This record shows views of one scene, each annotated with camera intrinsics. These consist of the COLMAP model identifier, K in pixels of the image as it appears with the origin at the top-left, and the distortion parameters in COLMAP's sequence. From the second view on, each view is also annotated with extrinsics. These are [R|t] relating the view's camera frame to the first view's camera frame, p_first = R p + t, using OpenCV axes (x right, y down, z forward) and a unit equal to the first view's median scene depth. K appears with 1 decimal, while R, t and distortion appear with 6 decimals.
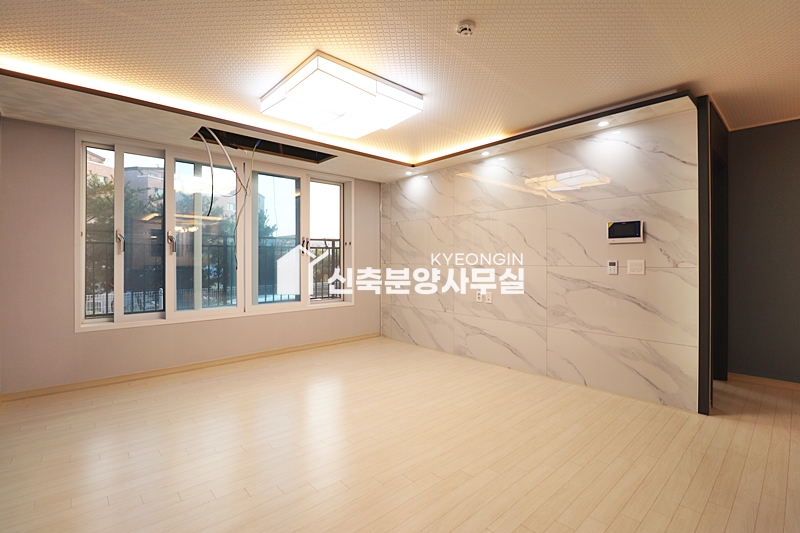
lens RADIAL K [[370.5, 0, 405.0], [0, 370.5, 260.3], [0, 0, 1]] dist [-0.002417, -0.001331]
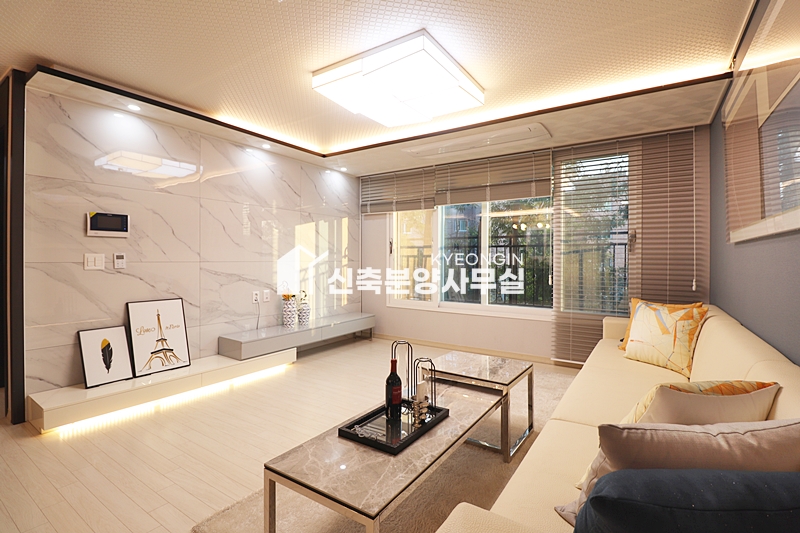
lens RADIAL K [[372.2, 0, 405.1], [0, 372.2, 260.3], [0, 0, 1]] dist [0.002256, -0.008562]
pose [[-0.240151, -0.007327, 0.970708, -0.605401], [-0.003874, 0.999971, 0.006590, 0.002229], [-0.970728, -0.002178, -0.240173, 0.655236]]
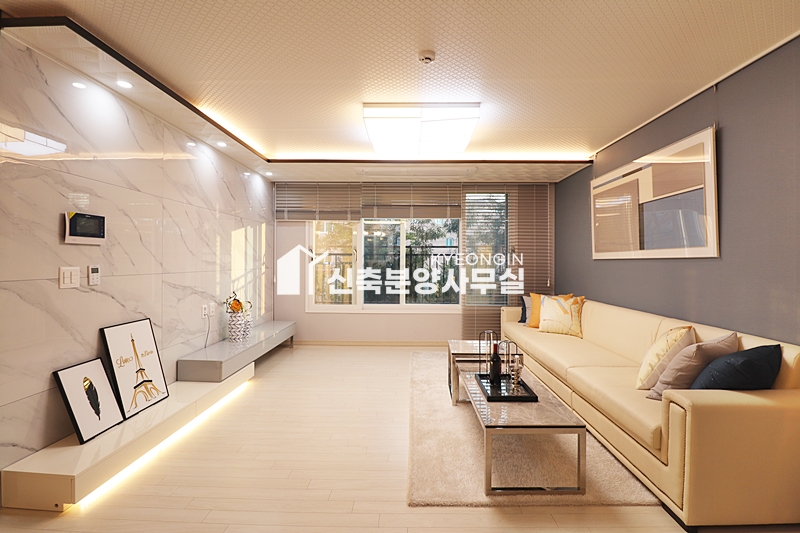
lens RADIAL K [[370.5, 0, 405.0], [0, 370.5, 260.3], [0, 0, 1]] dist [-0.002417, -0.001331]
pose [[-0.722898, -0.004818, 0.690938, -0.494922], [-0.006269, 0.999980, 0.000414, -0.015672], [-0.690927, -0.004033, -0.722914, 1.105728]]
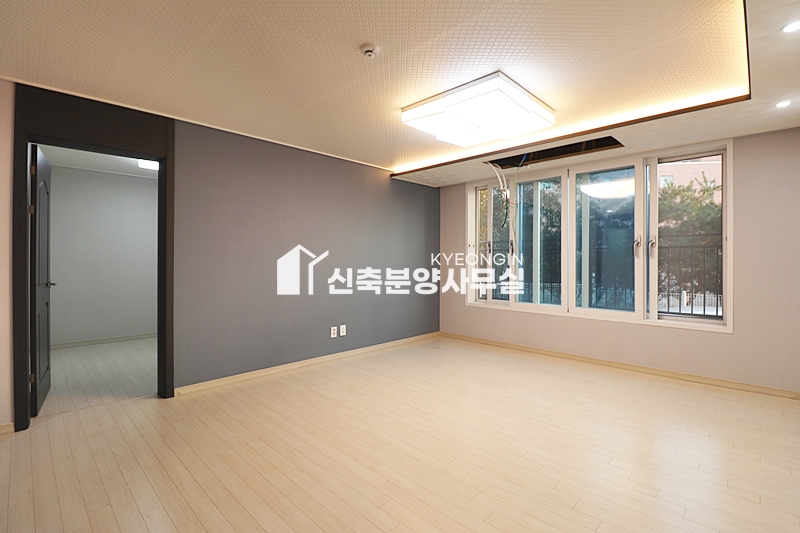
lens RADIAL K [[372.2, 0, 405.1], [0, 372.2, 260.3], [0, 0, 1]] dist [0.002256, -0.008562]
pose [[0.063615, 0.003888, -0.997967, 0.619038], [-0.005898, 0.999976, 0.003520, -0.008153], [0.997957, 0.005662, 0.063637, 0.508702]]
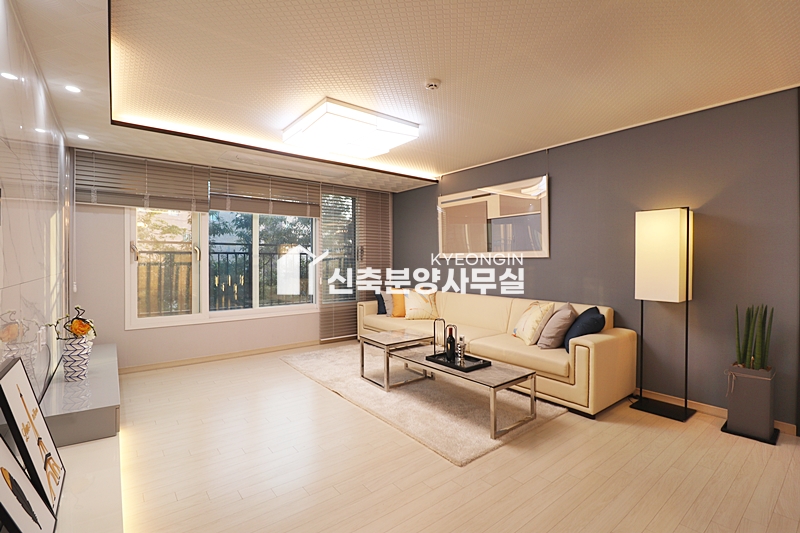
lens RADIAL K [[372.2, 0, 405.1], [0, 372.2, 260.3], [0, 0, 1]] dist [0.002256, -0.008562]
pose [[-0.997143, -0.003218, 0.075469, -0.148266], [-0.003061, 0.999993, 0.002193, -0.017256], [-0.075475, 0.001956, -0.997146, 1.318997]]
